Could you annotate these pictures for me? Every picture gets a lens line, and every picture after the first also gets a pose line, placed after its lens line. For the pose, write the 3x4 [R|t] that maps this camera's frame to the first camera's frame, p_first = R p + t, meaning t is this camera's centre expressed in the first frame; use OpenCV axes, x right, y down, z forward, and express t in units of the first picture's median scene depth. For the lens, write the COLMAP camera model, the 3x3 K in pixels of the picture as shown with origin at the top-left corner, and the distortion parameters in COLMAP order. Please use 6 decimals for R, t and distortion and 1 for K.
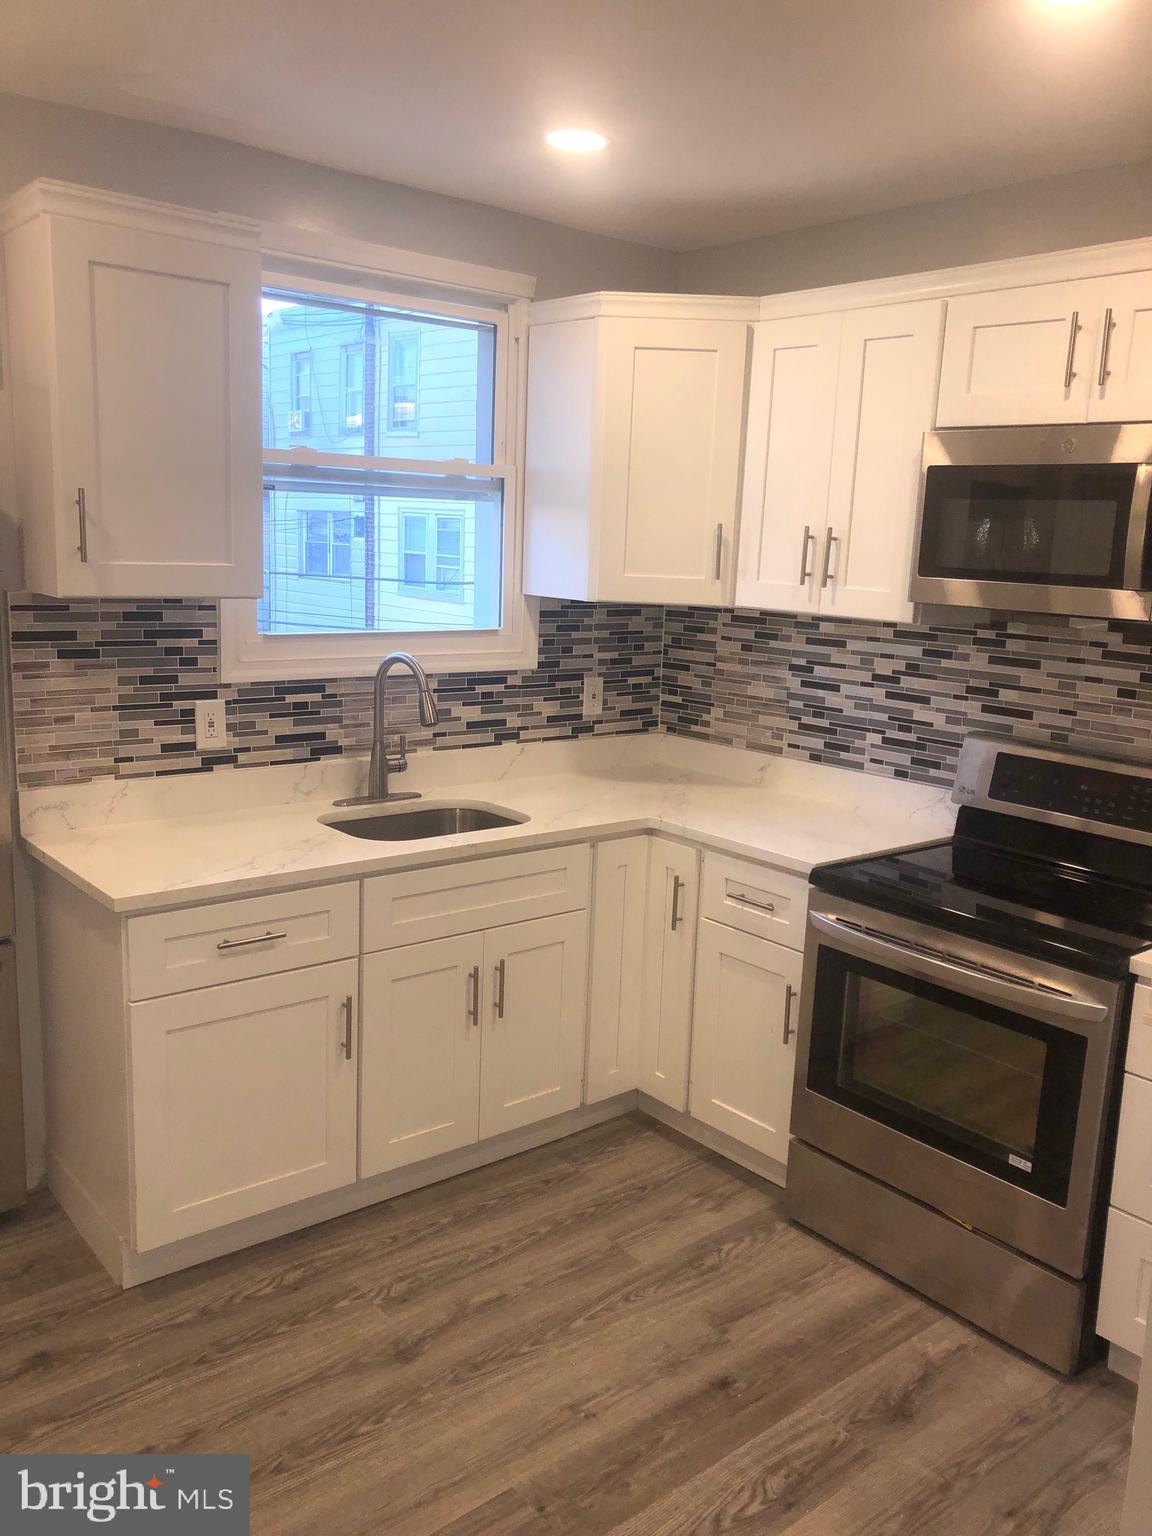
lens RADIAL K [[1256.0, 0, 590.7], [0, 1256.0, 778.5], [0, 0, 1]] dist [0.038445, -0.031623]
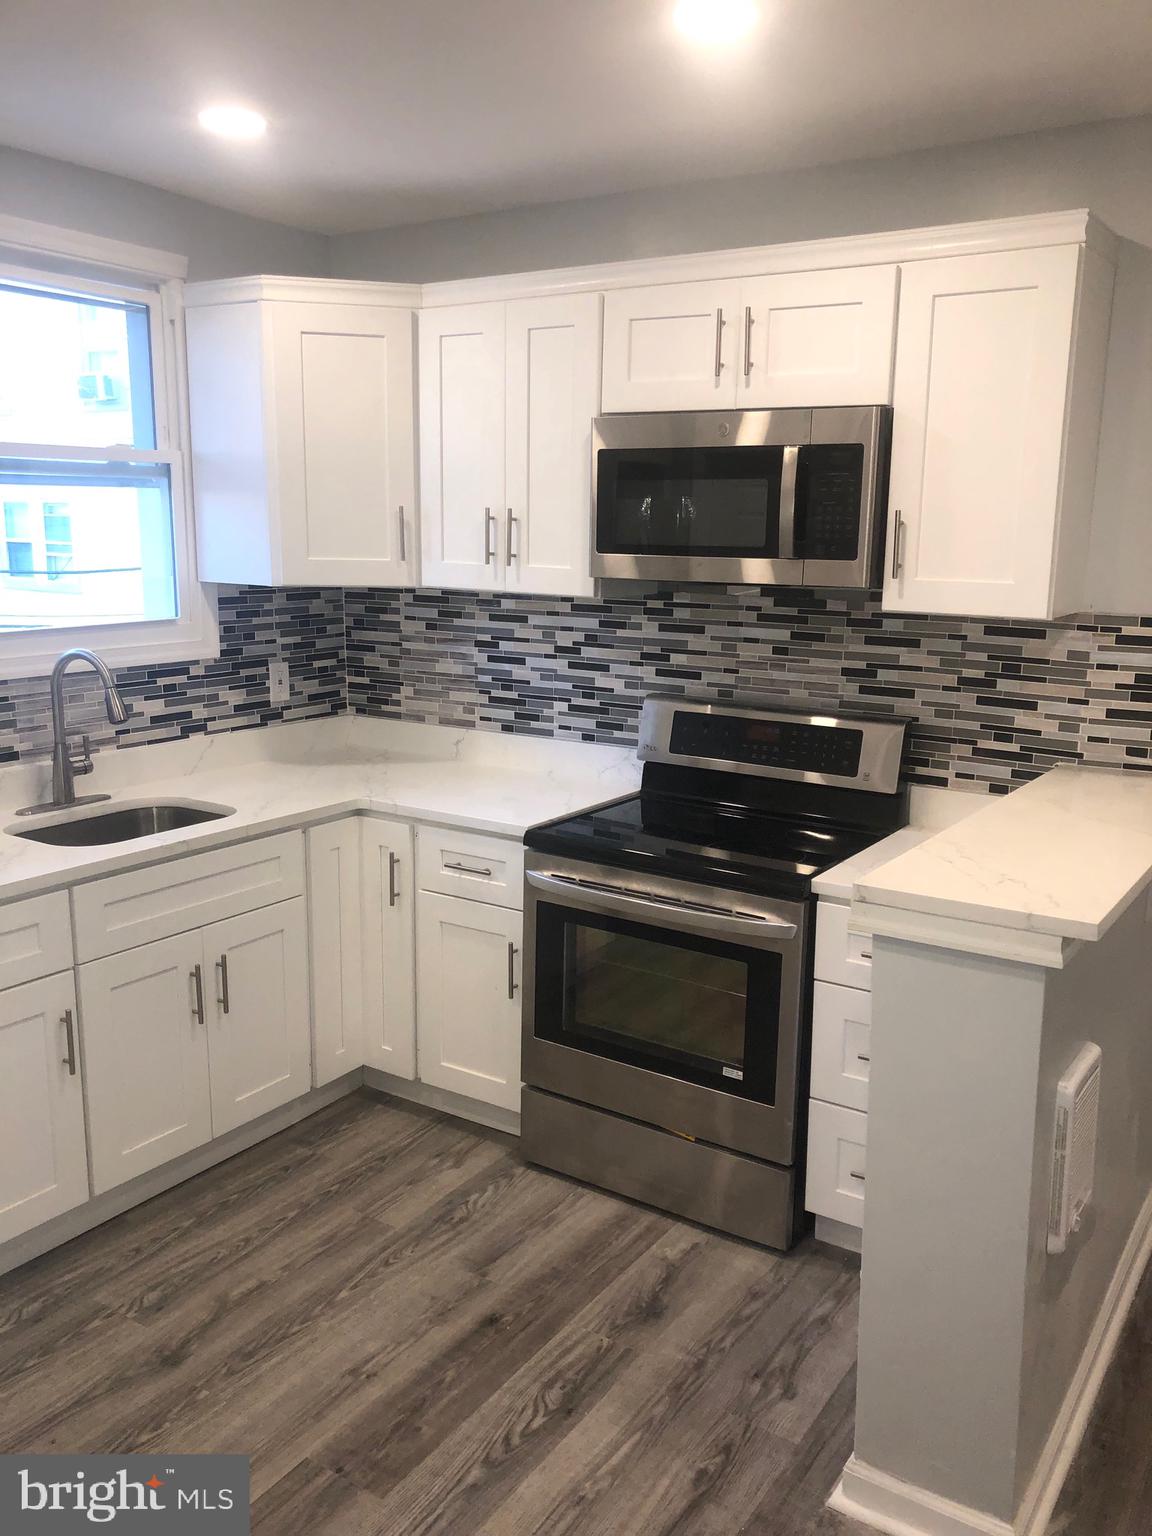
lens RADIAL K [[1256.0, 0, 592.9], [0, 1256.0, 782.0], [0, 0, 1]] dist [0.038445, -0.031623]
pose [[0.956708, -0.083808, 0.278722, -0.054753], [0.078082, 0.996446, 0.031602, 0.000971], [-0.280380, -0.008470, 0.959852, -0.029101]]
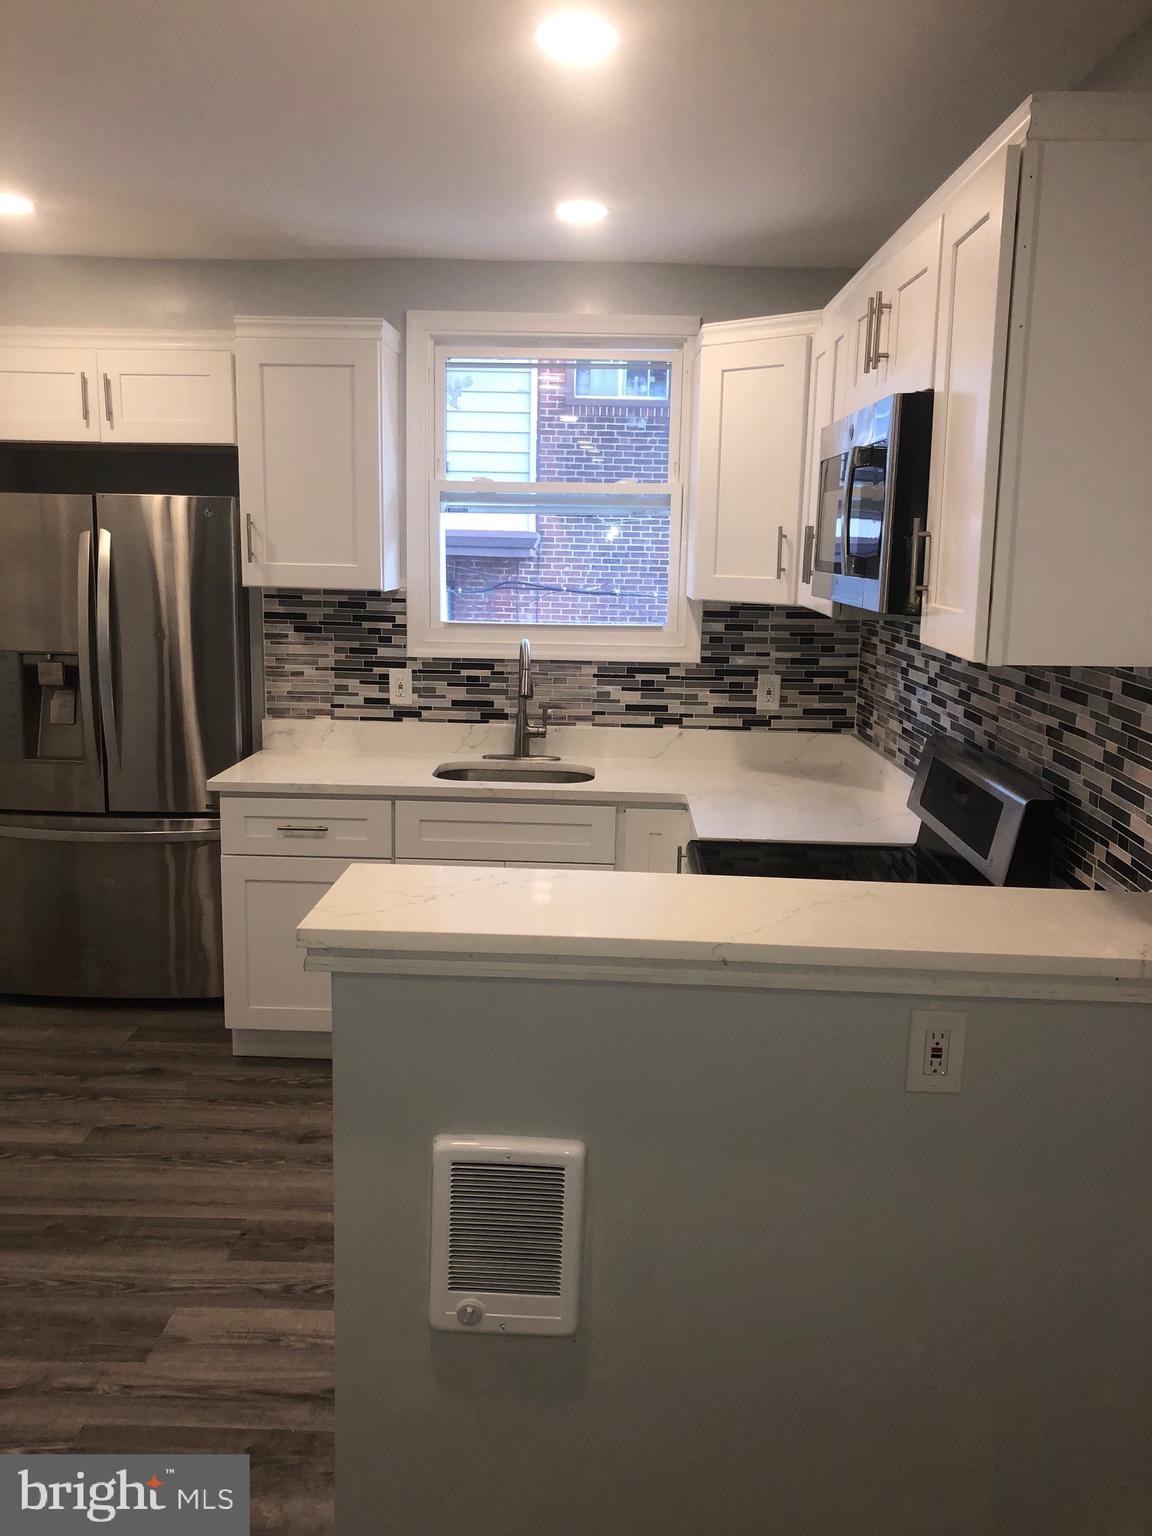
lens RADIAL K [[1256.0, 0, 575.6], [0, 1256.0, 775.2], [0, 0, 1]] dist [0.038445, -0.031623]
pose [[0.749647, 0.096697, -0.654735, 0.722019], [-0.116303, 0.993122, 0.013510, 0.011206], [0.651538, 0.066020, 0.755737, 0.106836]]
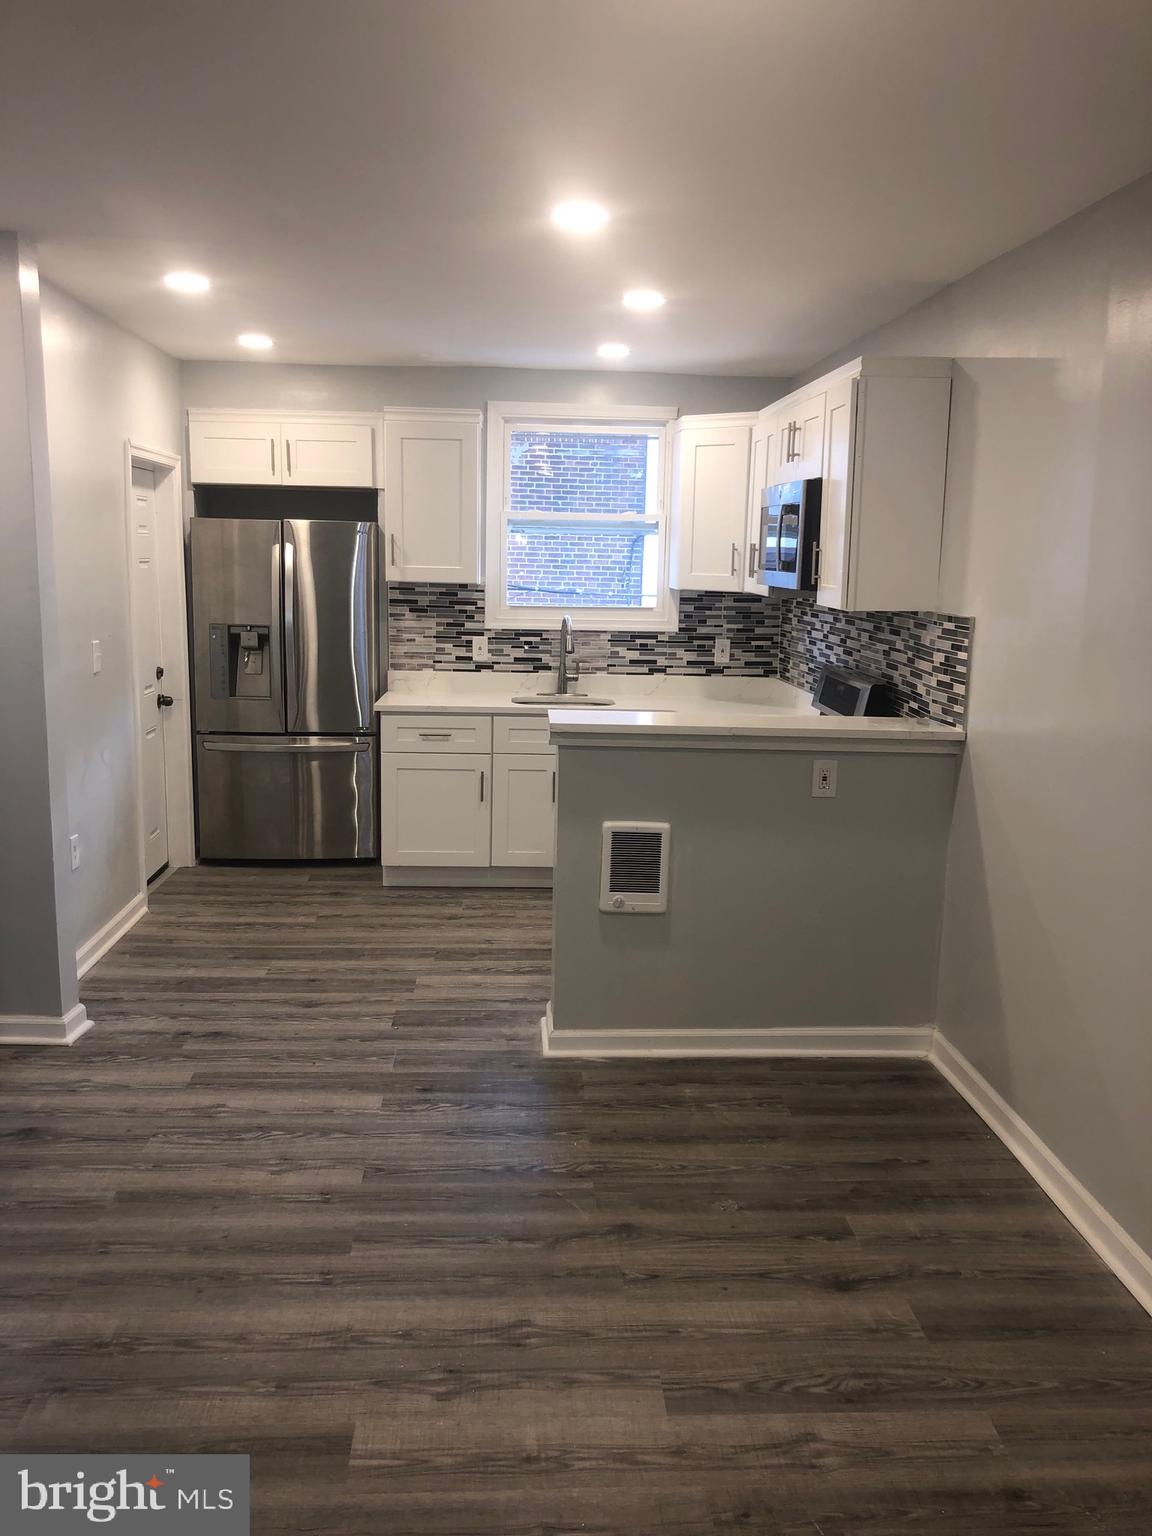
lens RADIAL K [[1256.0, 0, 582.0], [0, 1256.0, 778.1], [0, 0, 1]] dist [0.038445, -0.031623]
pose [[0.797734, 0.084888, -0.597004, 1.042559], [-0.104872, 0.994485, 0.001272, 0.143013], [0.593820, 0.061595, 0.802237, -0.507938]]
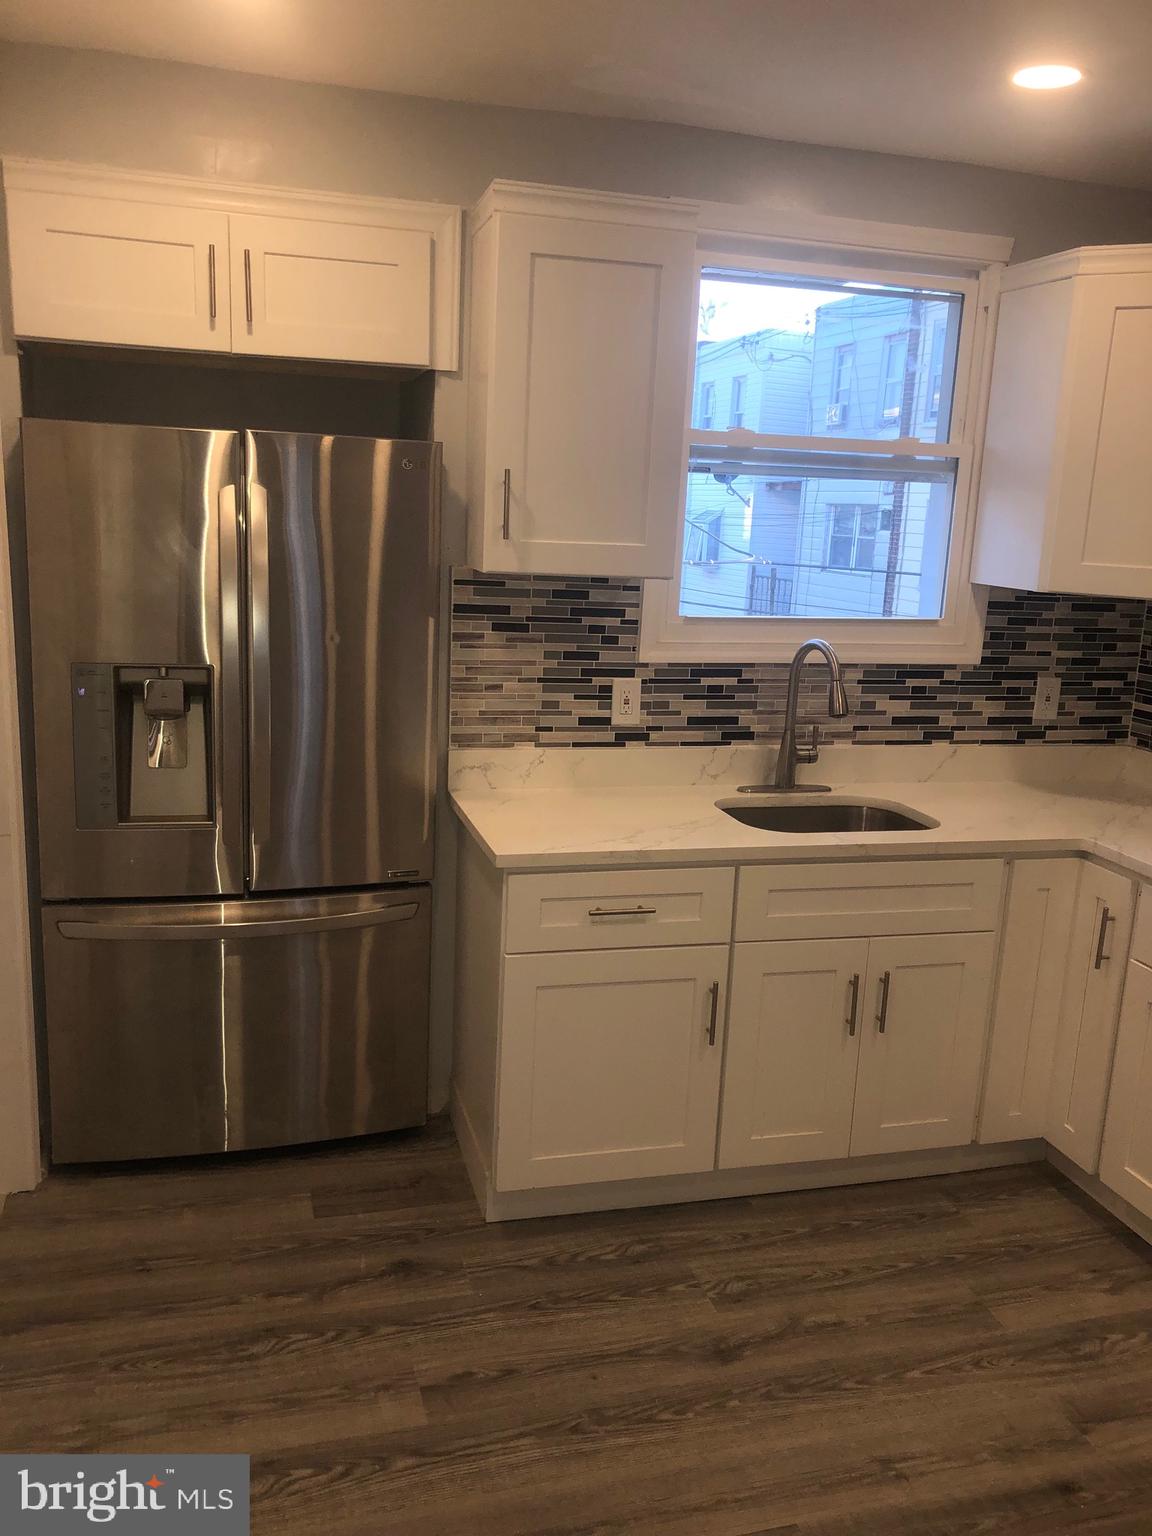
lens RADIAL K [[1256.0, 0, 580.6], [0, 1256.0, 782.1], [0, 0, 1]] dist [0.038445, -0.031623]
pose [[0.910793, 0.088681, -0.403228, 0.083418], [-0.086045, 0.995985, 0.024691, 0.000664], [0.403798, 0.012207, 0.914767, 0.044738]]
